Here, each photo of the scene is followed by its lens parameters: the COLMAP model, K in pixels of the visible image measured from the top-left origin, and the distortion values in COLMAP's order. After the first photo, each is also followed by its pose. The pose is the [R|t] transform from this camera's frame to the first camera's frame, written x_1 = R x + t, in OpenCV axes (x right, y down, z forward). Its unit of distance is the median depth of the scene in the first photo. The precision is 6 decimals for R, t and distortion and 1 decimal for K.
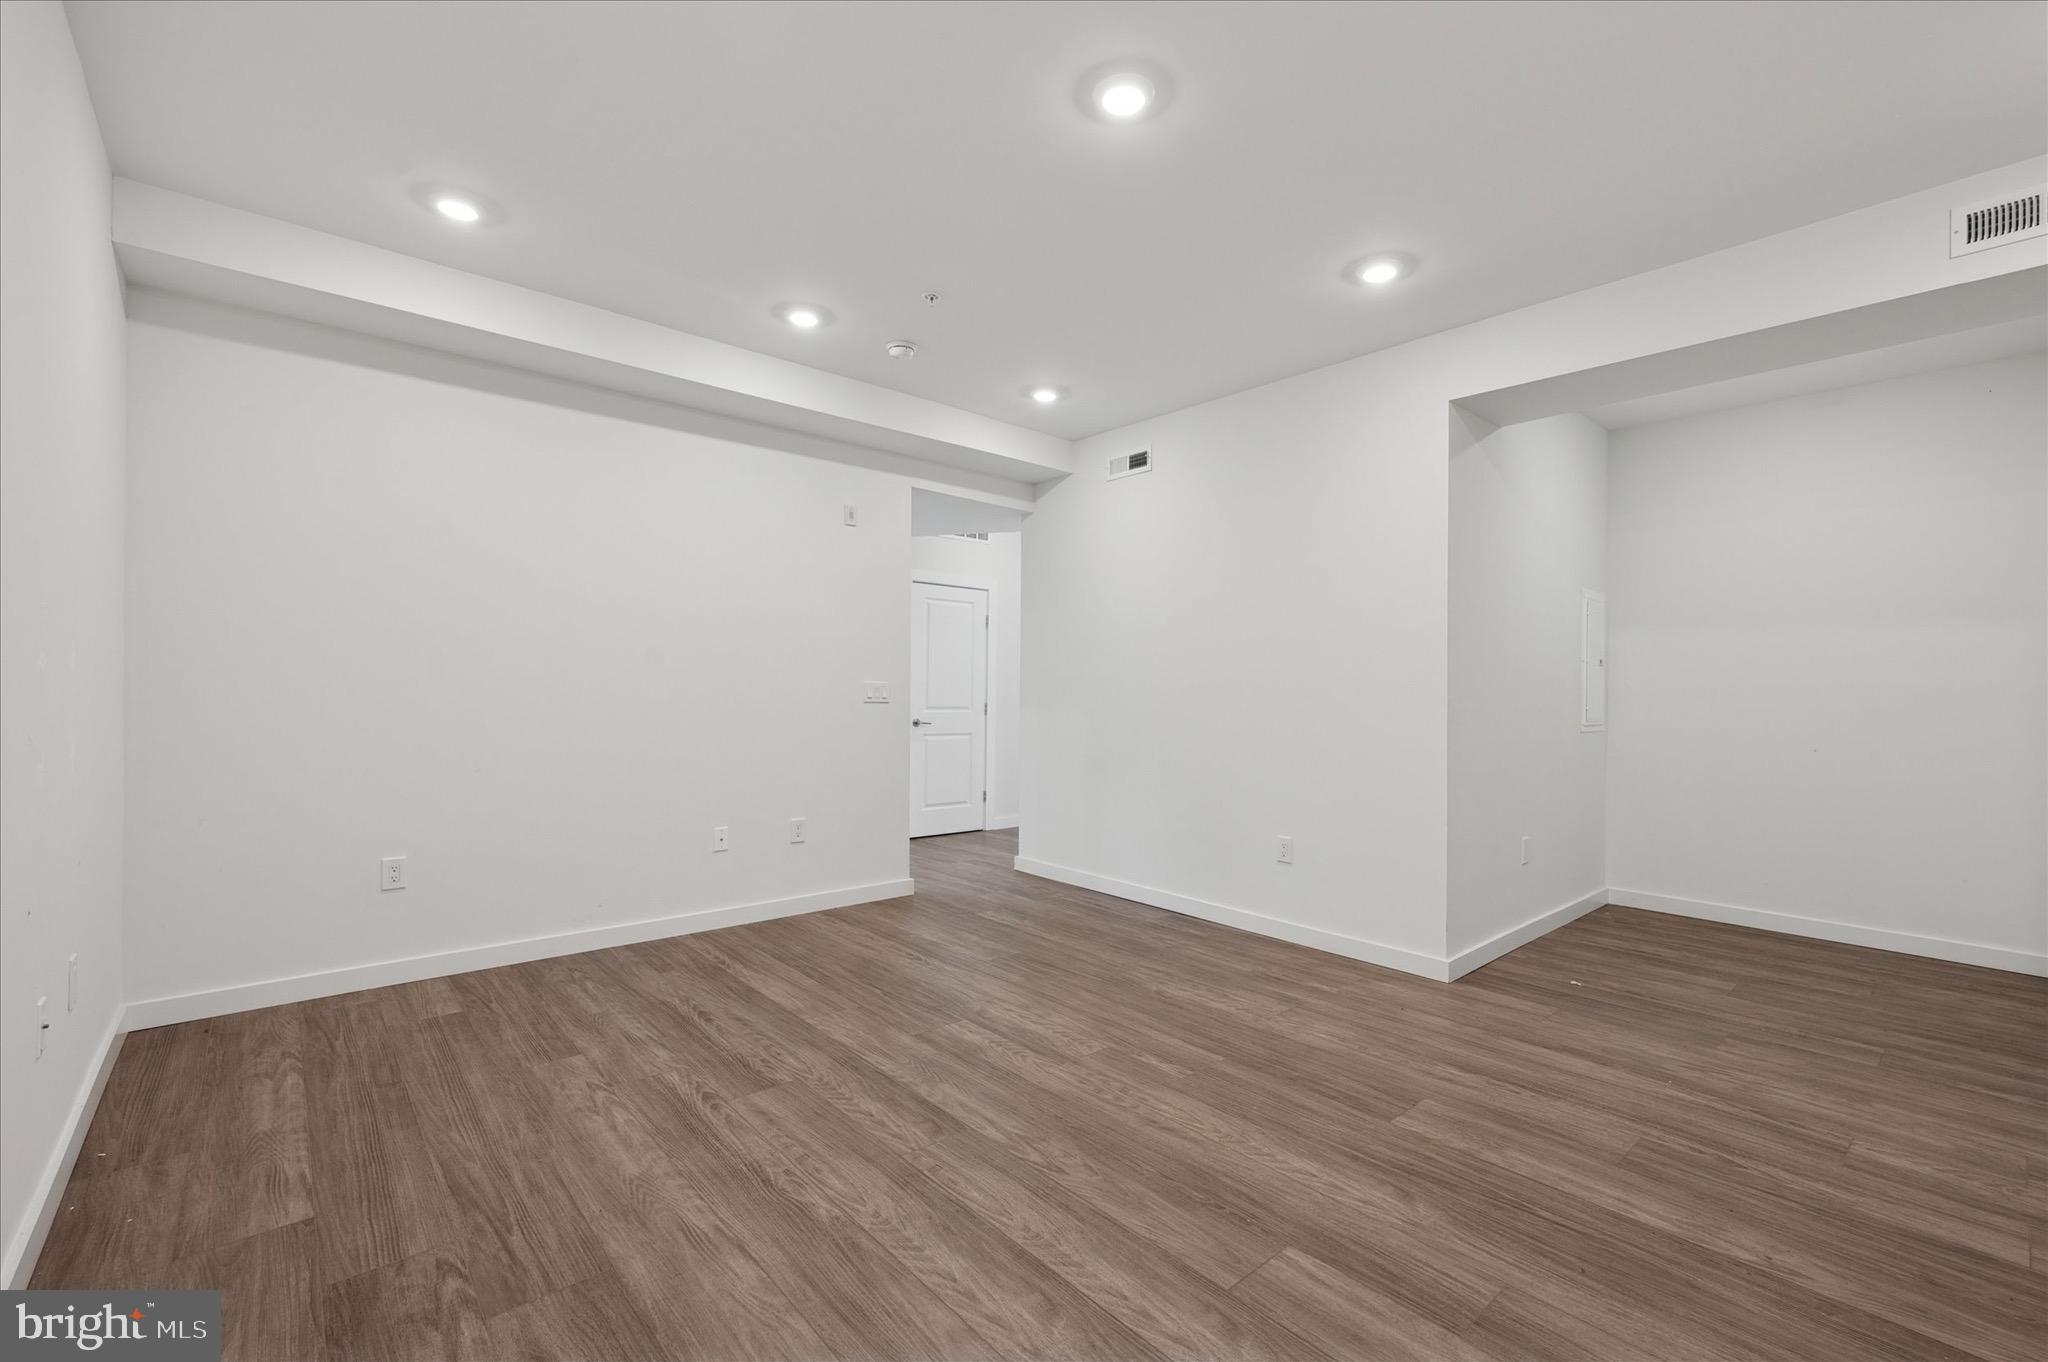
lens RADIAL K [[875.2, 0, 1025.4], [0, 875.2, 688.9], [0, 0, 1]] dist [0.000349, 0.000176]
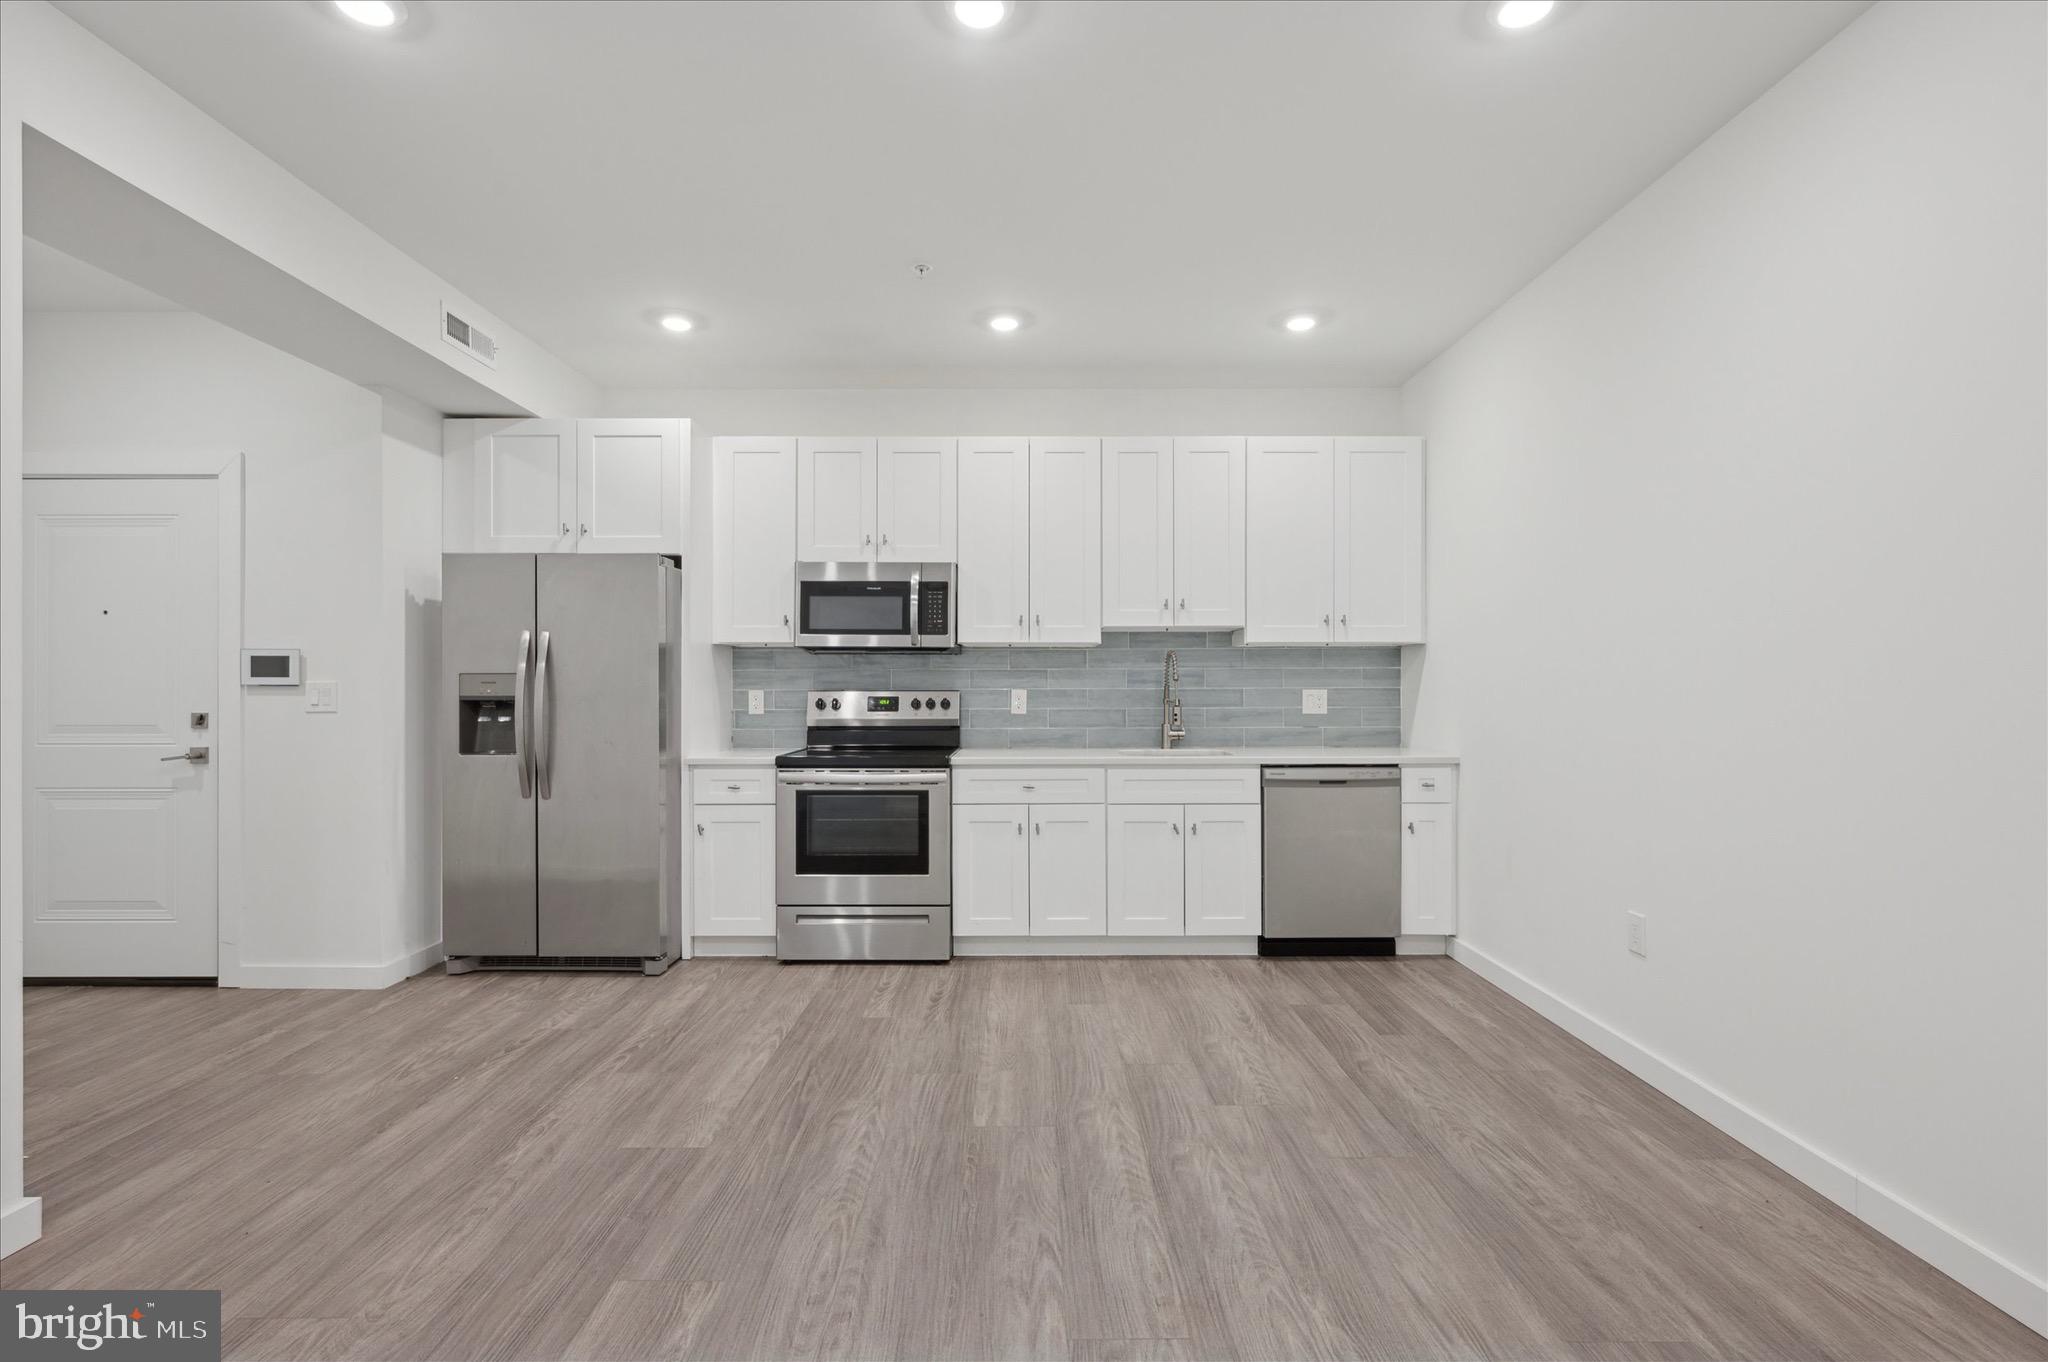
lens RADIAL K [[925.6, 0, 1033.1], [0, 925.6, 687.9], [0, 0, 1]] dist [-0.001244, 0.000016]
pose [[-0.757626, -0.009542, 0.652620, -0.481969], [-0.007466, 0.999954, 0.005954, -0.006079], [-0.652647, -0.000361, -0.757662, 1.493315]]
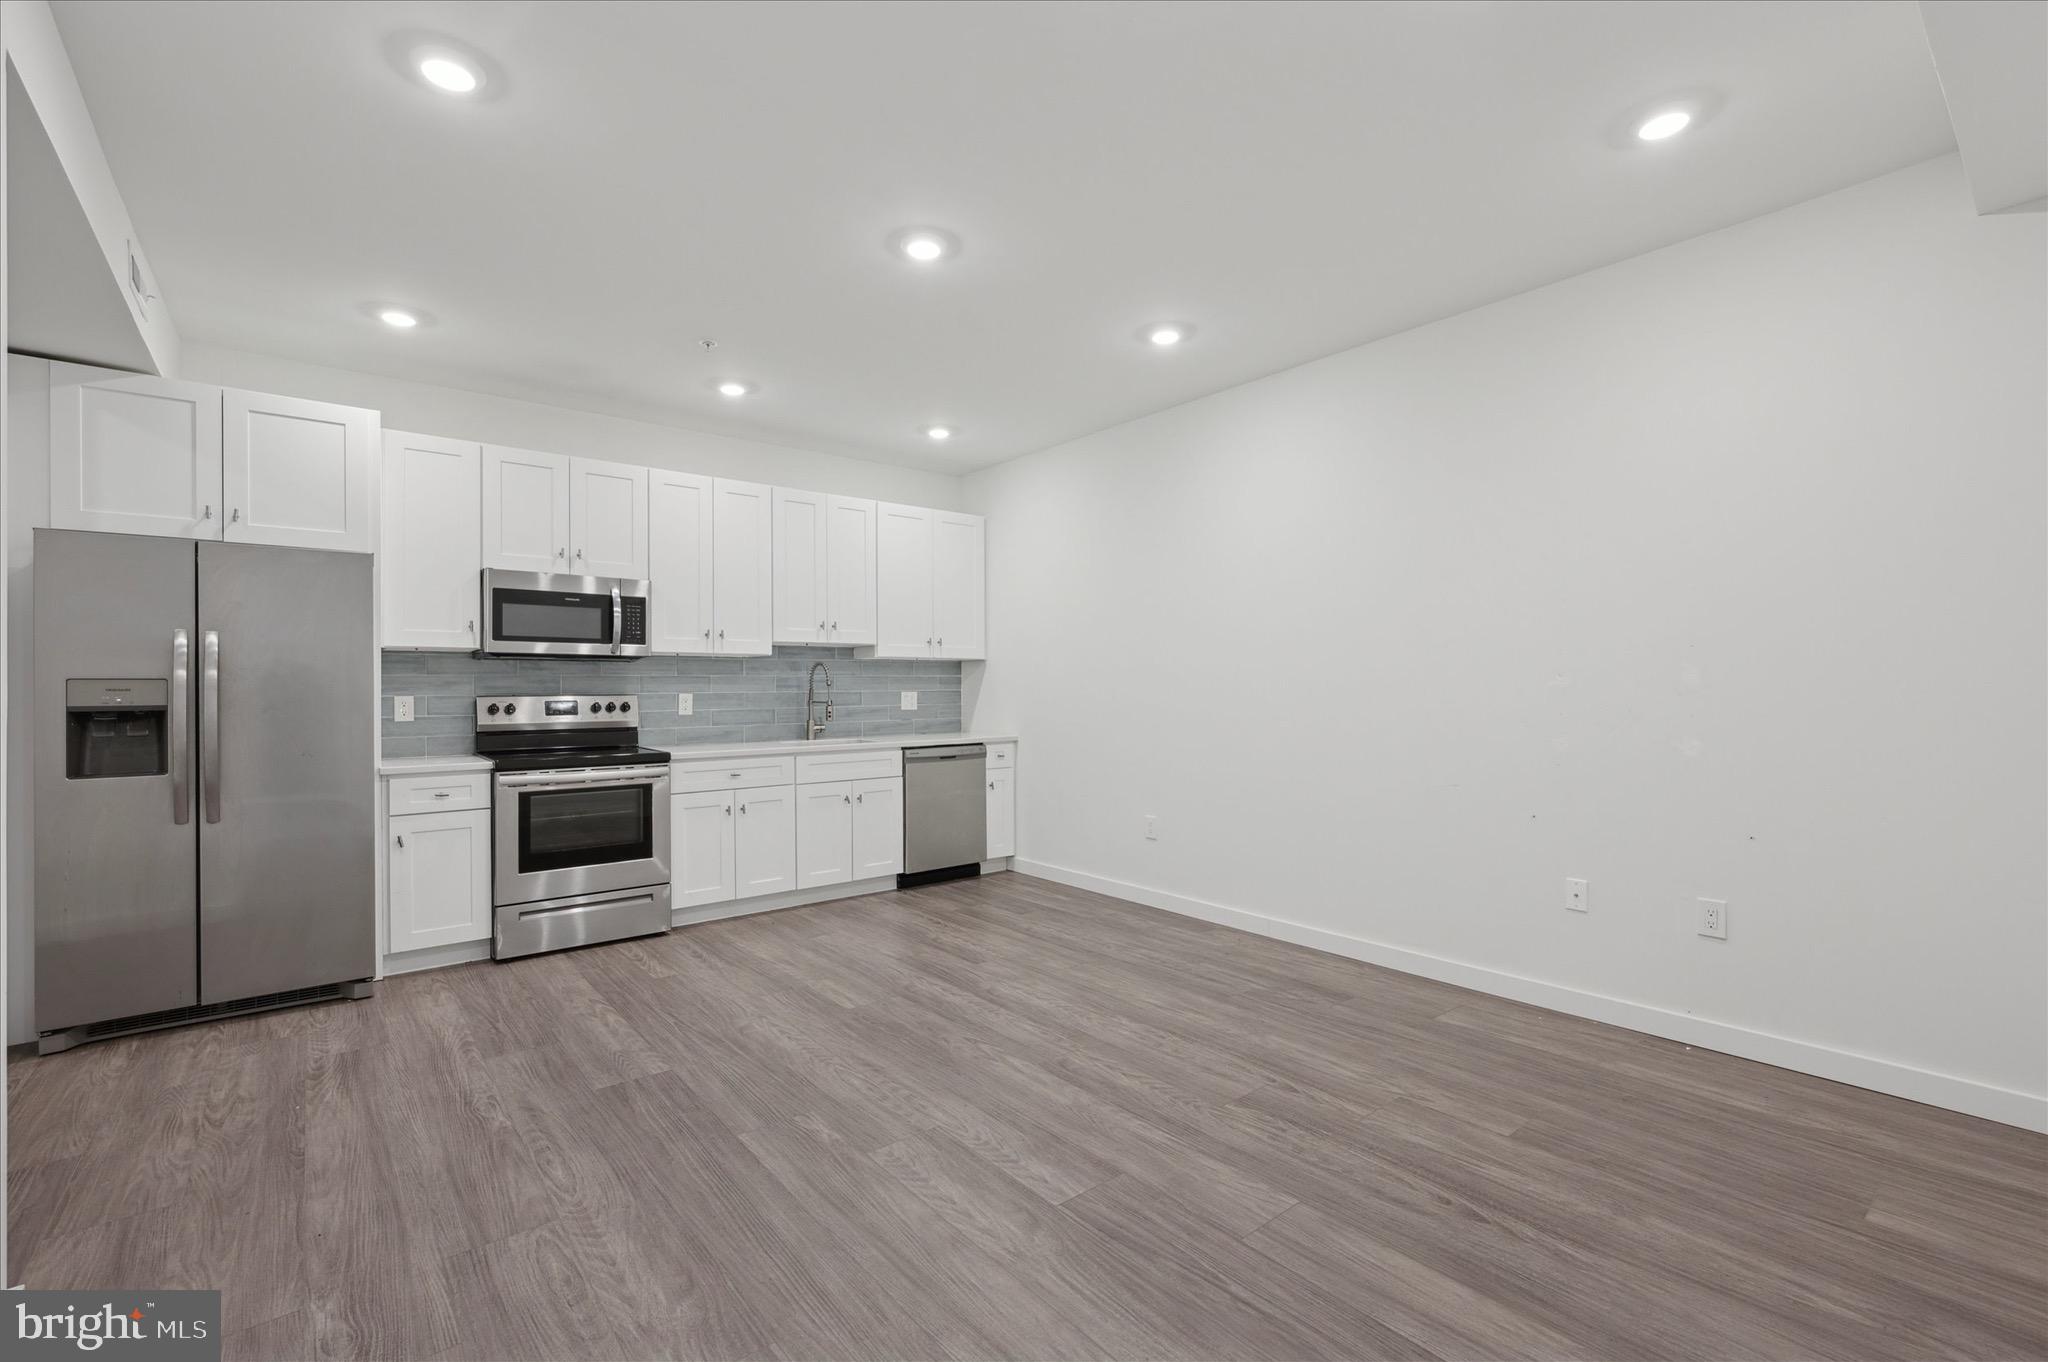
lens RADIAL K [[875.2, 0, 1025.4], [0, 875.2, 688.9], [0, 0, 1]] dist [0.000349, 0.000176]
pose [[-0.999394, -0.004880, 0.034477, -0.084531], [-0.004848, 0.999988, 0.001020, -0.007798], [-0.034481, 0.000853, -0.999405, 2.090283]]
